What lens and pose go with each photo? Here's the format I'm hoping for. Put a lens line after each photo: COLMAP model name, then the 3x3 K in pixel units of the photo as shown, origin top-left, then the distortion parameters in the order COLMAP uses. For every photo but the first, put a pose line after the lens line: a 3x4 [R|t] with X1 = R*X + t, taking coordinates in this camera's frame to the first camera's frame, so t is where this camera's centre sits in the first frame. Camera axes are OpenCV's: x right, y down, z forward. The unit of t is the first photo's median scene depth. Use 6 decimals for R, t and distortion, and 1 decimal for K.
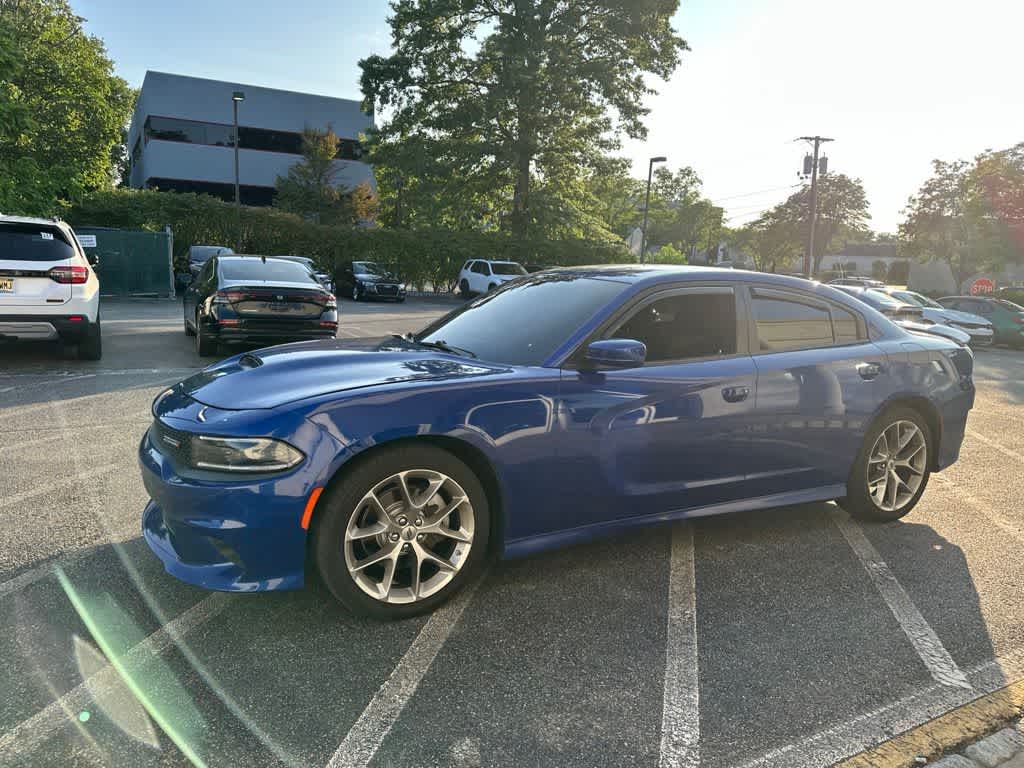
lens RADIAL K [[722.8, 0, 512.0], [0, 722.8, 384.0], [0, 0, 1]] dist [0.066430, -0.085315]
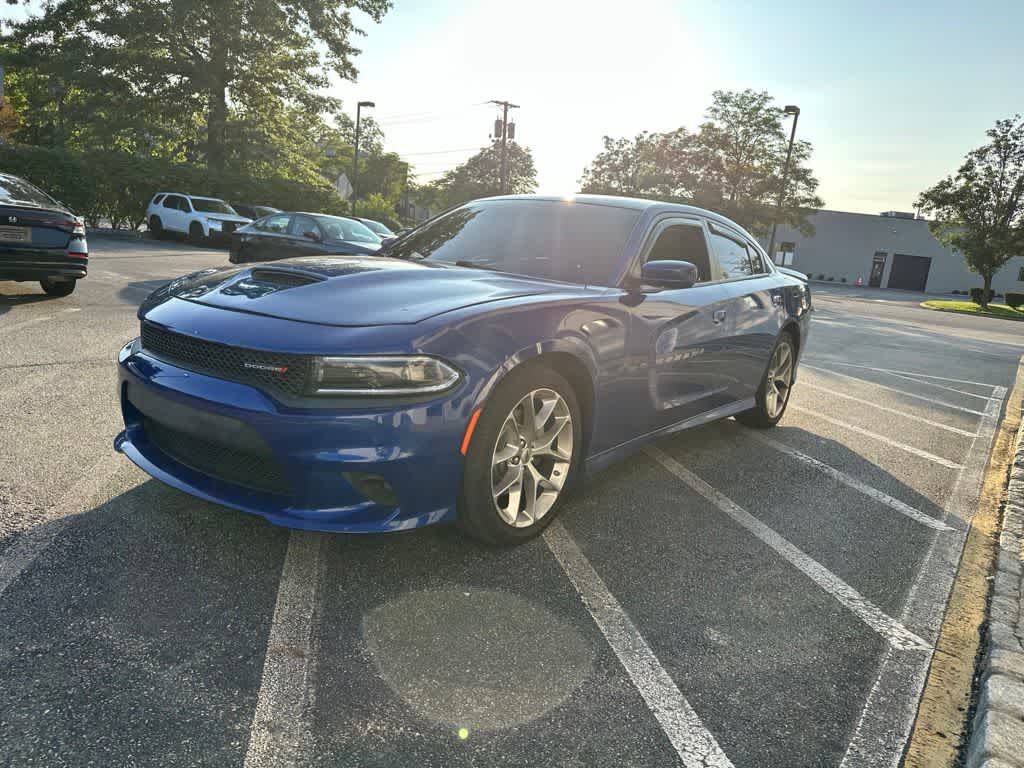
lens RADIAL K [[724.7, 0, 519.1], [0, 724.7, 388.4], [0, 0, 1]] dist [0.027235, -0.040139]
pose [[0.902307, -0.042898, 0.428954, -0.051688], [0.013479, 0.997357, 0.071389, 0.004553], [-0.430882, -0.058633, 0.900501, 0.013925]]
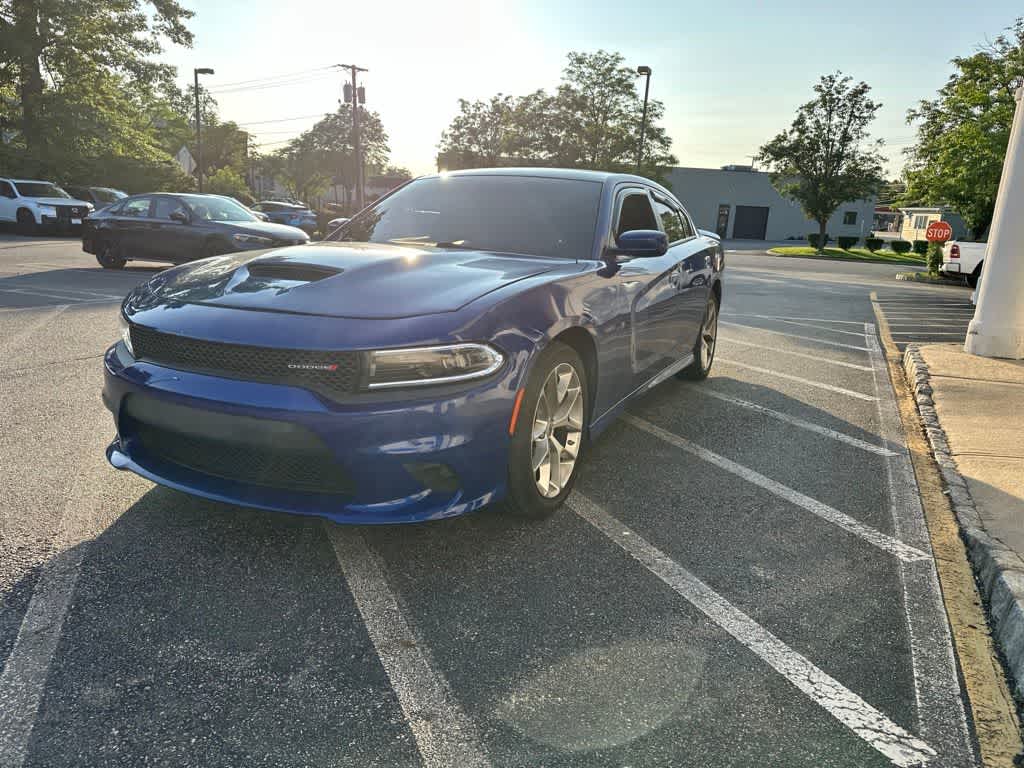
lens RADIAL K [[724.7, 0, 519.1], [0, 724.7, 388.4], [0, 0, 1]] dist [0.027235, -0.040139]
pose [[0.802889, -0.142674, 0.578803, -0.068916], [0.085437, 0.988454, 0.125138, 0.002166], [-0.589974, -0.051021, 0.805808, 0.021269]]
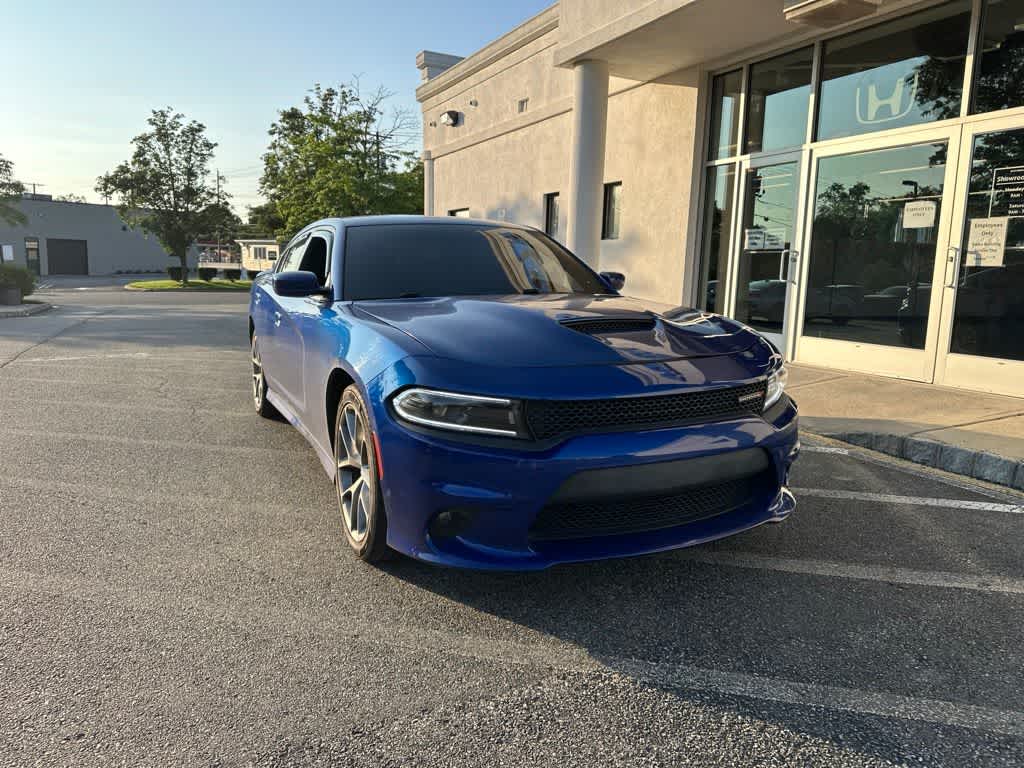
lens RADIAL K [[730.5, 0, 515.4], [0, 730.5, 369.1], [0, 0, 1]] dist [0.029118, -0.037234]
pose [[0.032065, -0.178489, 0.983419, -0.128687], [0.152914, 0.973218, 0.171652, -0.015041], [-0.987719, 0.144875, 0.058499, 0.114682]]
